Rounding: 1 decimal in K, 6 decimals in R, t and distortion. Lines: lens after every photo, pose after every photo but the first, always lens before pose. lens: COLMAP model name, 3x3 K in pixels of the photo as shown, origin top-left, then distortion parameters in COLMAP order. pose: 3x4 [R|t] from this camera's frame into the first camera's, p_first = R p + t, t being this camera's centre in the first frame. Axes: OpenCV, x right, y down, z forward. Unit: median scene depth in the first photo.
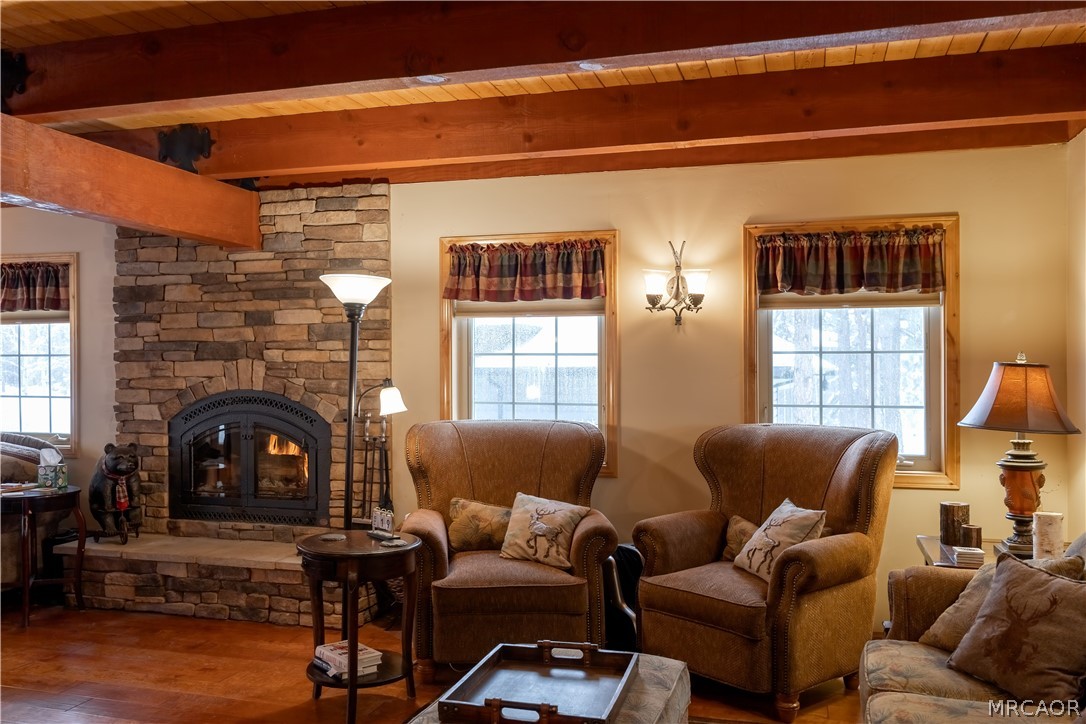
lens RADIAL K [[951.7, 0, 536.0], [0, 951.7, 381.7], [0, 0, 1]] dist [-0.014910, -0.005566]
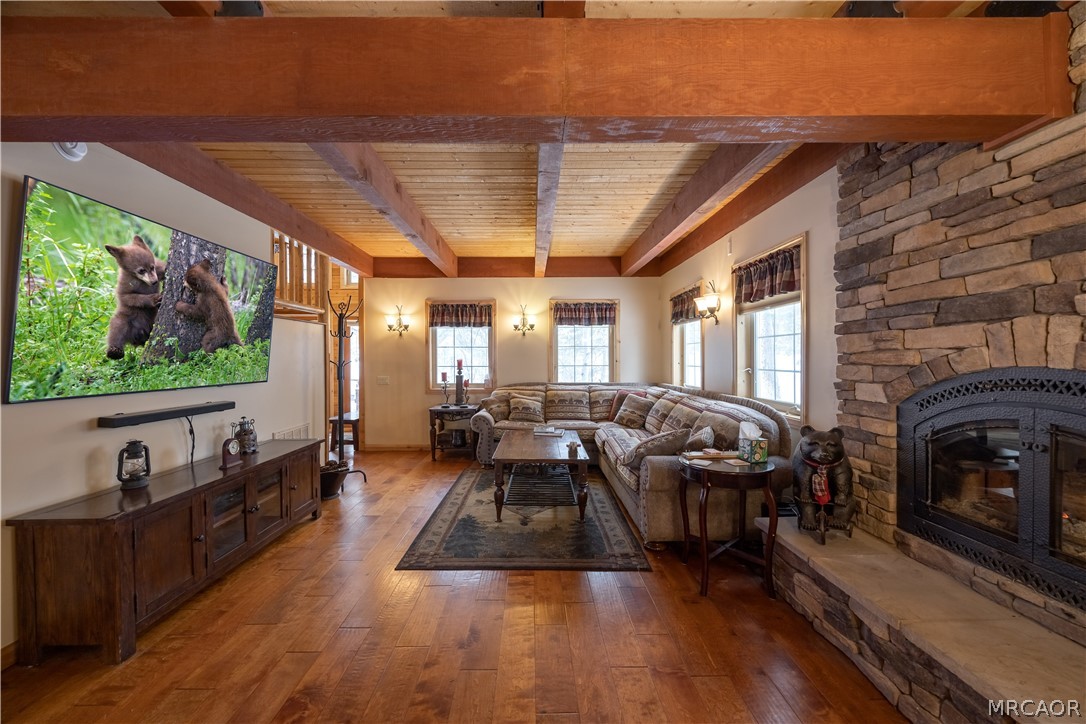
lens RADIAL K [[420.5, 0, 536.0], [0, 420.5, 363.8], [0, 0, 1]] dist [-0.002482, 0.000453]
pose [[0.310280, 0.008949, -0.950603, -0.153498], [-0.008540, 0.999942, 0.006626, 0.007233], [0.950607, 0.006062, 0.310338, 0.630124]]
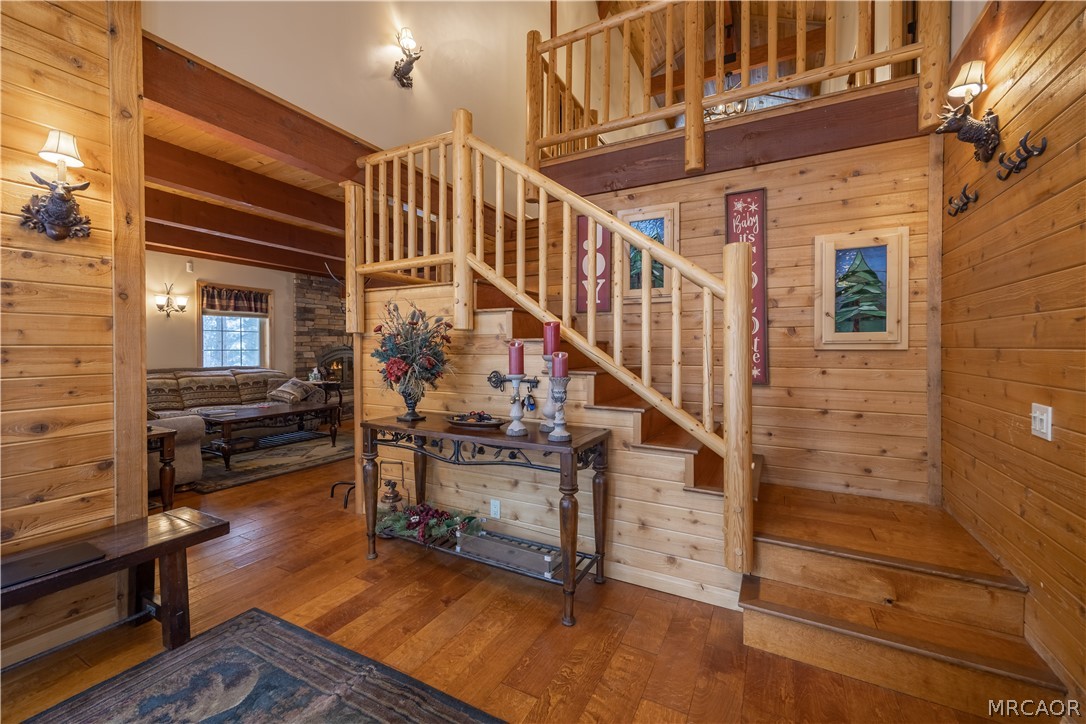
lens RADIAL K [[420.5, 0, 518.3], [0, 420.5, 349.6], [0, 0, 1]] dist [-0.002482, 0.000453]
pose [[0.200118, -0.013771, 0.979675, -1.530172], [0.008084, 0.999890, 0.012404, 0.008307], [-0.979738, 0.005437, 0.200208, 0.189652]]
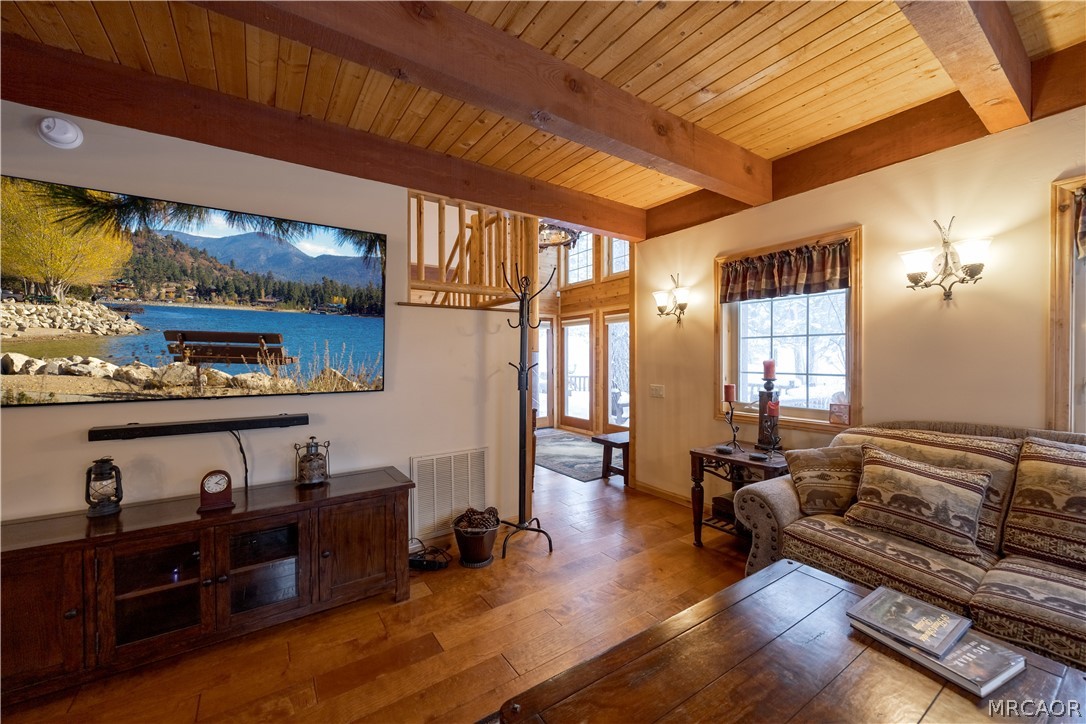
lens RADIAL K [[420.5, 0, 520.5], [0, 420.5, 363.8], [0, 0, 1]] dist [-0.002482, 0.000453]
pose [[-0.624912, 0.011406, -0.780612, -0.617520], [-0.006108, 0.999791, 0.019498, 0.000515], [0.780671, 0.016953, -0.624712, 0.873870]]
